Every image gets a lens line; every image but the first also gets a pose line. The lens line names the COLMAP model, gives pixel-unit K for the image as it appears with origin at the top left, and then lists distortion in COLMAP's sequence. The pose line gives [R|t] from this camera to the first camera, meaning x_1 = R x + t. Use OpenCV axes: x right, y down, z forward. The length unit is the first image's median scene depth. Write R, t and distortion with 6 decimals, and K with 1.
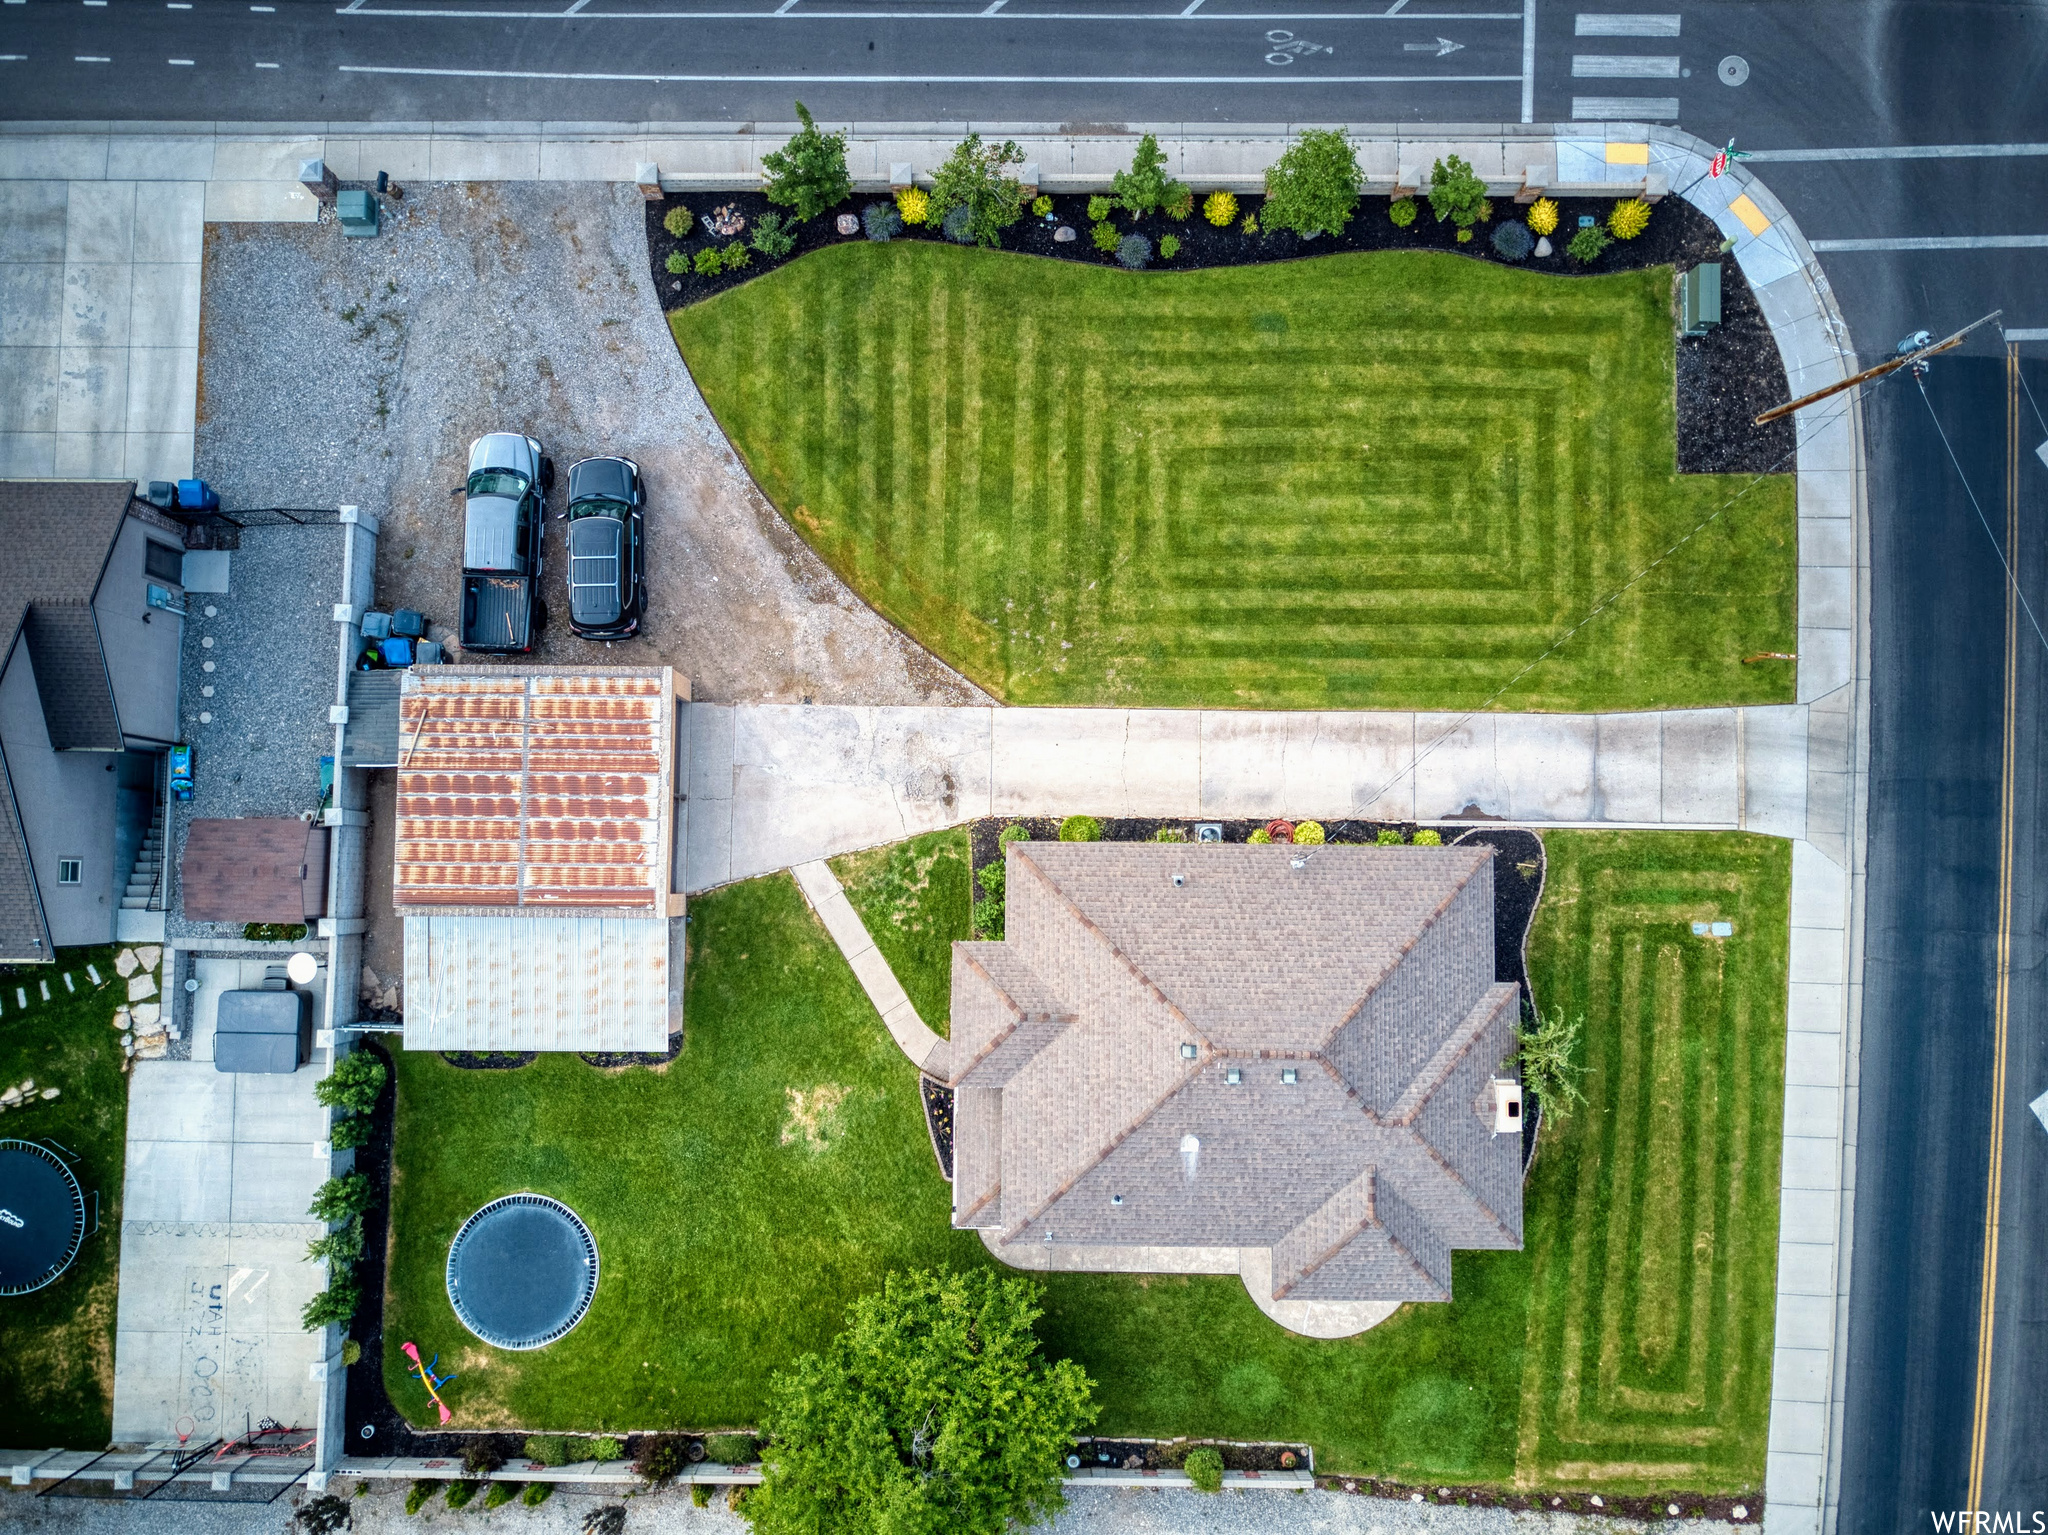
lens RADIAL K [[1571.0, 0, 1024.0], [0, 1571.0, 767.5], [0, 0, 1]] dist [-0.002156, -0.000529]
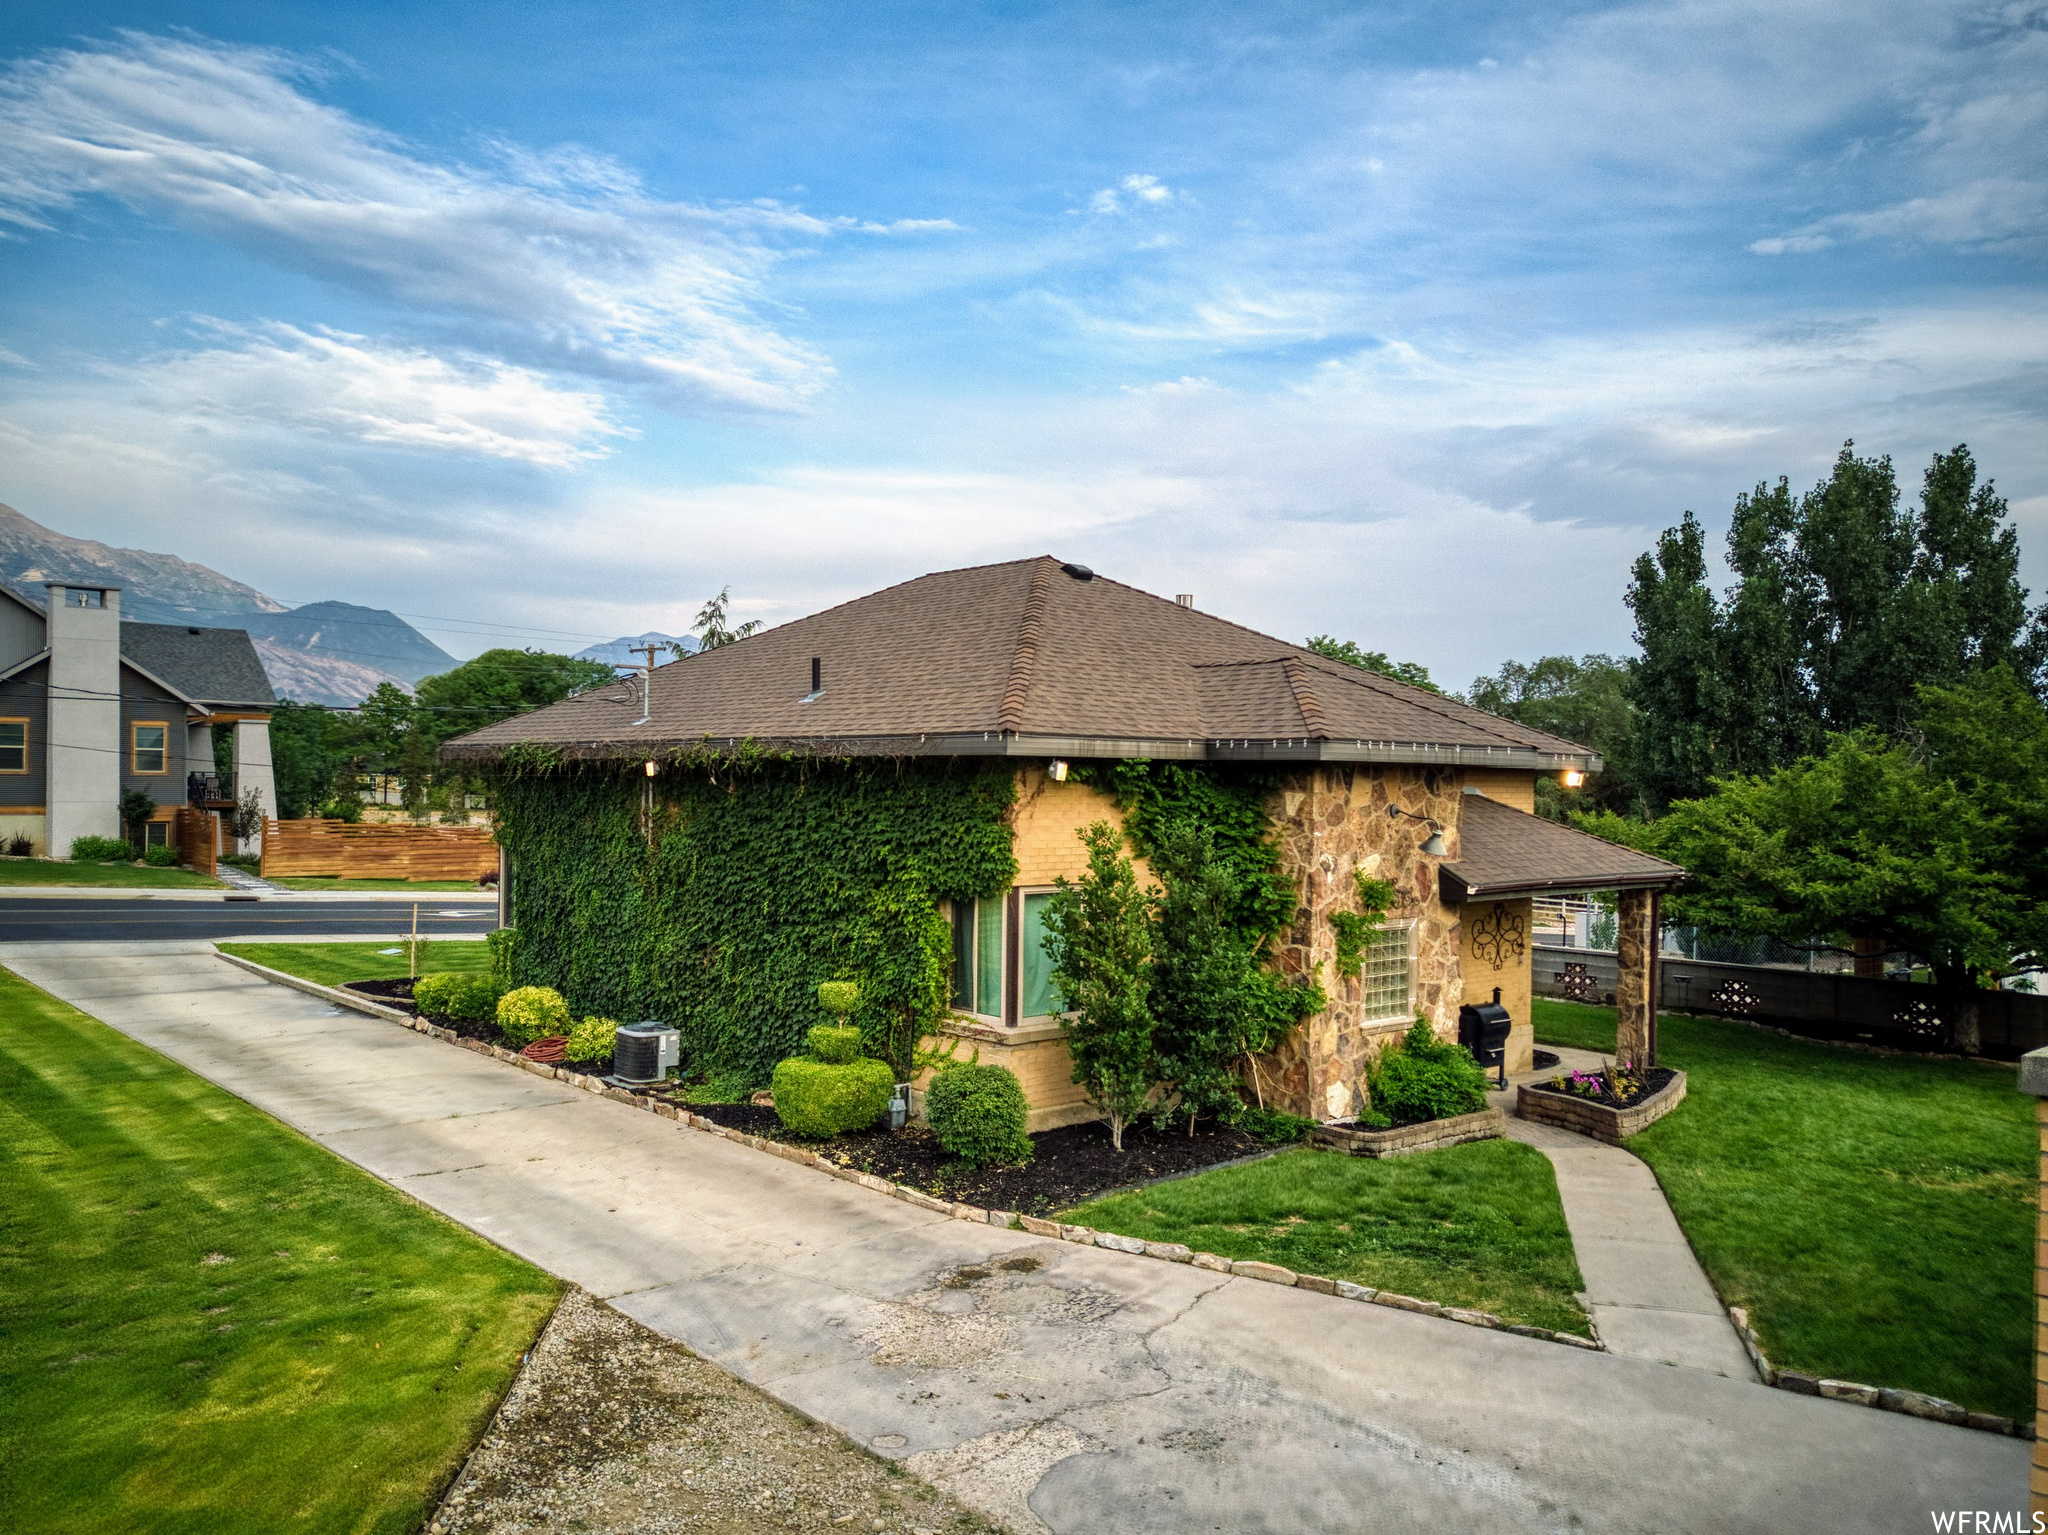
lens RADIAL K [[1571.0, 0, 1024.0], [0, 1571.0, 767.5], [0, 0, 1]] dist [-0.002156, -0.000529]
pose [[-0.679532, 0.000774, 0.733646, -0.238666], [0.731052, 0.084739, 0.677040, -0.159092], [-0.061645, 0.996403, -0.058149, 0.938856]]
